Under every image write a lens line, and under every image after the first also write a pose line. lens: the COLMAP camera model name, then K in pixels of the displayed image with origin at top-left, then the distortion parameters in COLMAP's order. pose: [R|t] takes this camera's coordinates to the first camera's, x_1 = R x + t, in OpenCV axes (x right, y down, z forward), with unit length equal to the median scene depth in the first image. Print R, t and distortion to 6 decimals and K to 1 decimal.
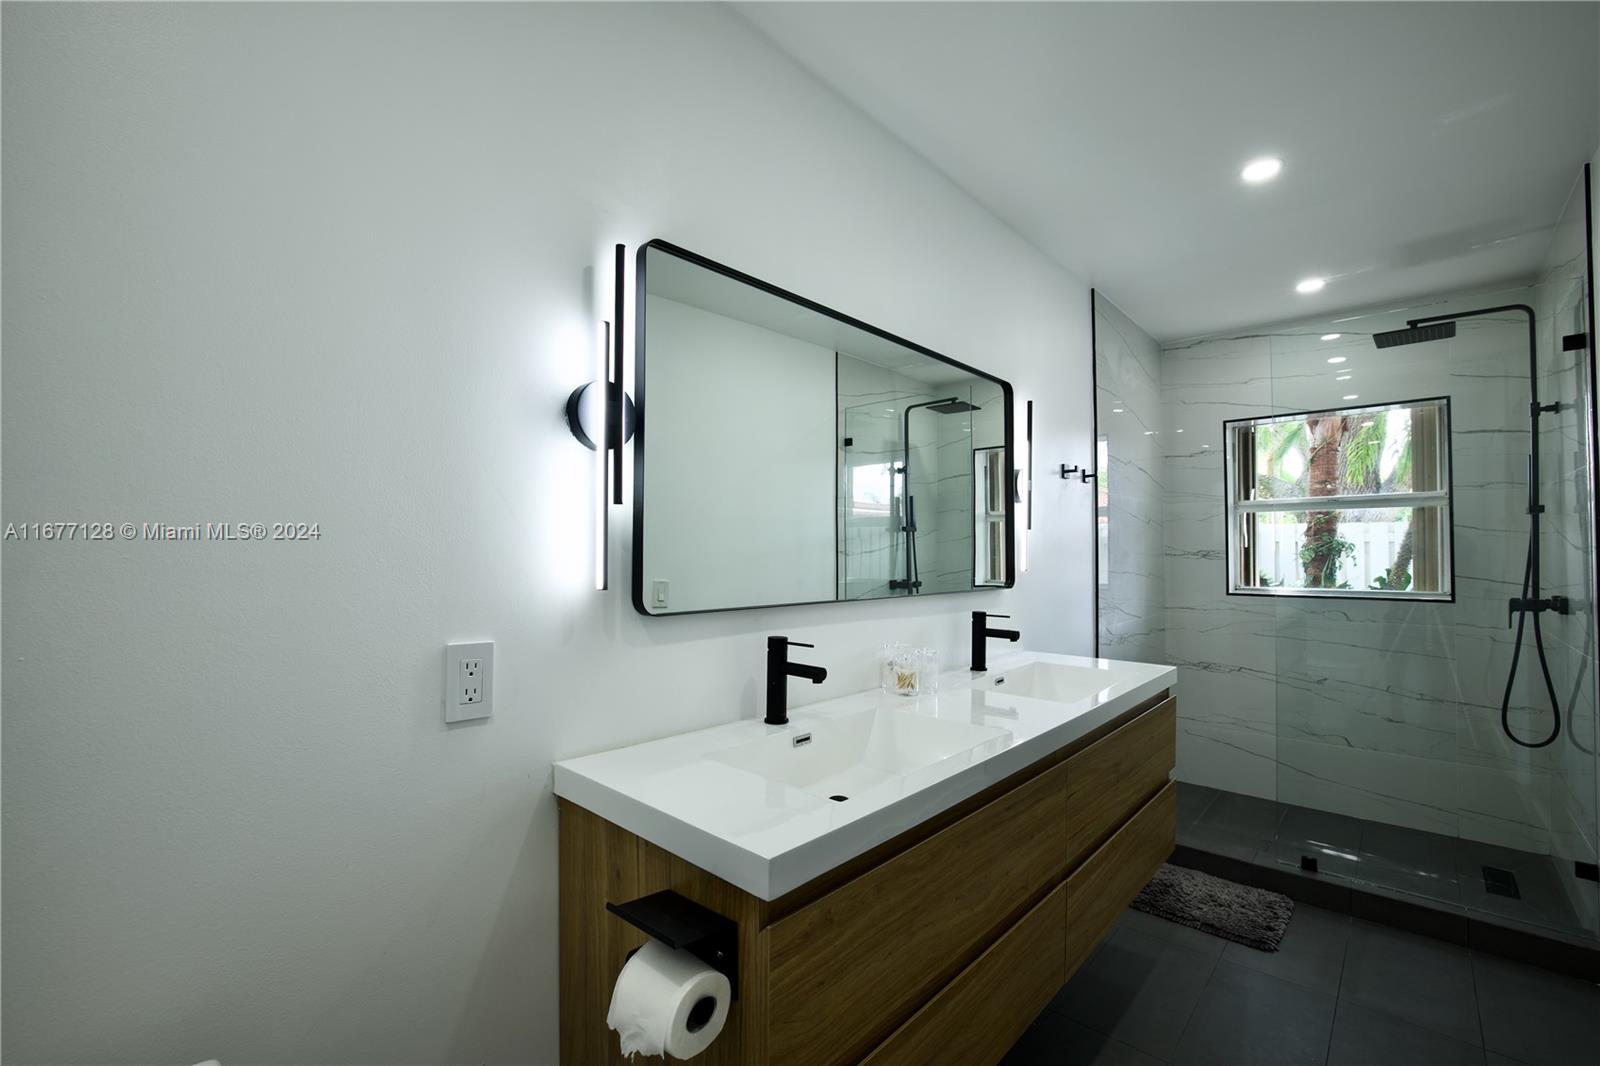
lens RADIAL K [[686.9, 0, 799.6], [0, 686.9, 540.4], [0, 0, 1]] dist [-0.051782, 0.019672]
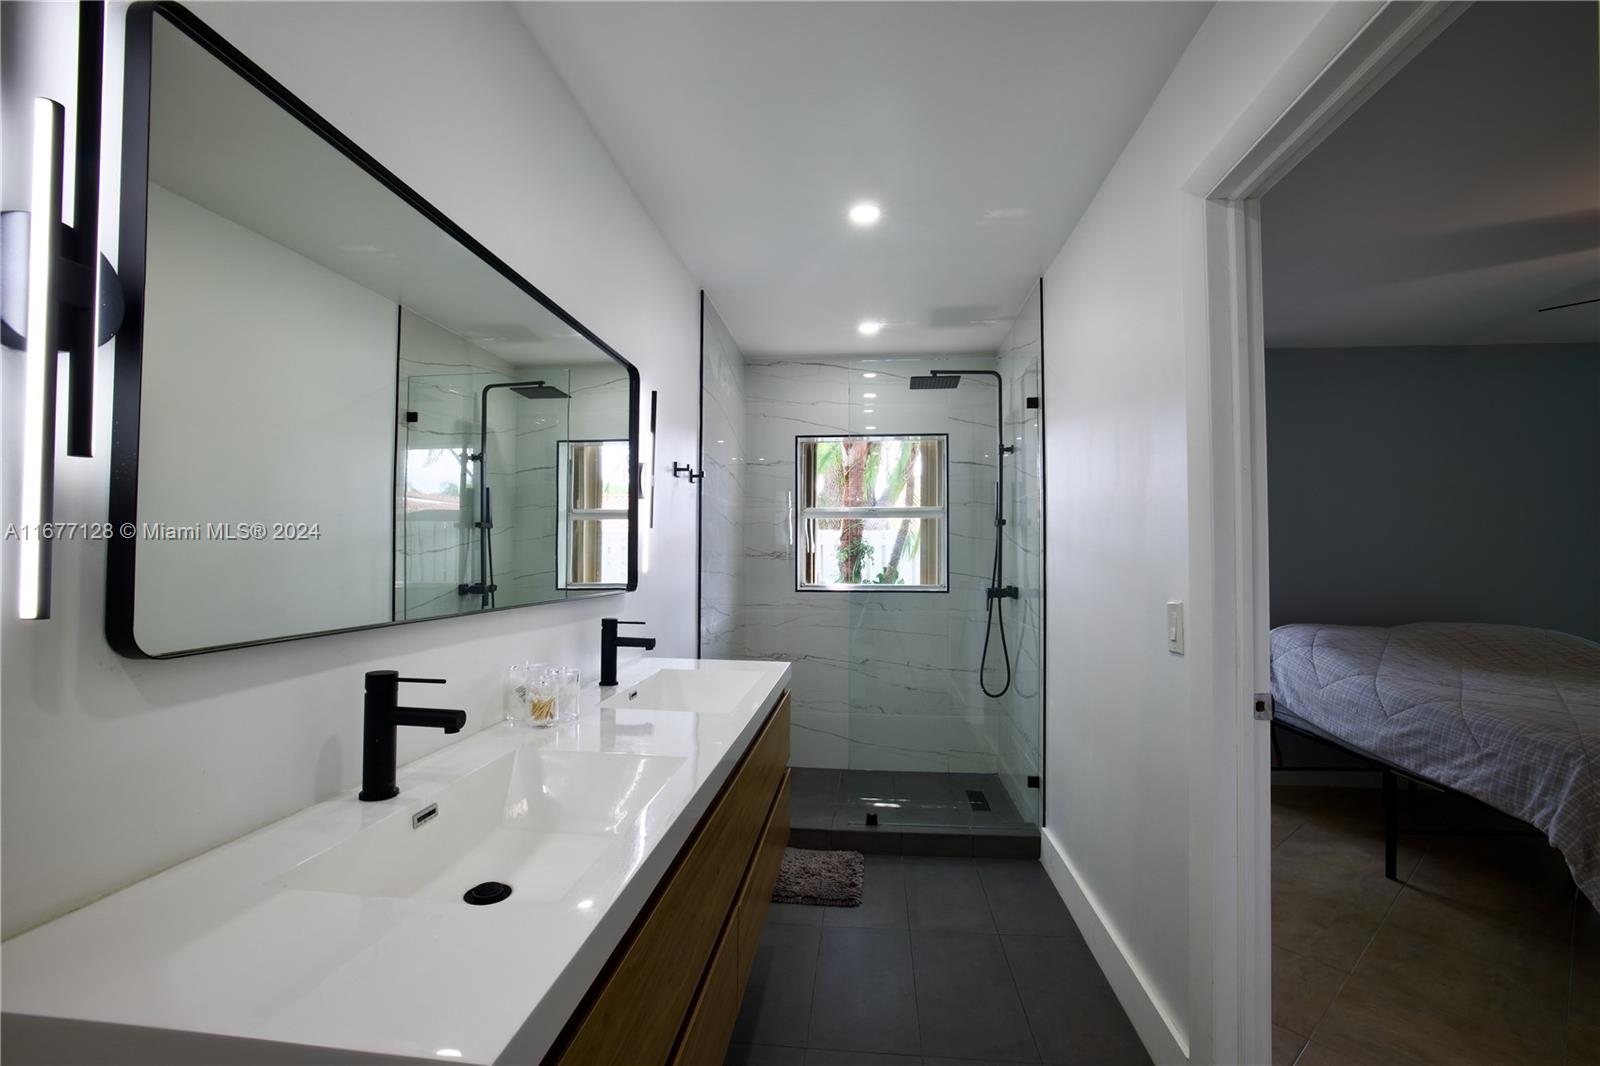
lens RADIAL K [[686.9, 0, 799.6], [0, 686.9, 540.4], [0, 0, 1]] dist [-0.051782, 0.019672]
pose [[0.802977, 0.014477, 0.595835, -0.052338], [-0.013846, 0.999888, -0.005634, 0.003145], [-0.595850, -0.003726, 0.803087, 0.106709]]
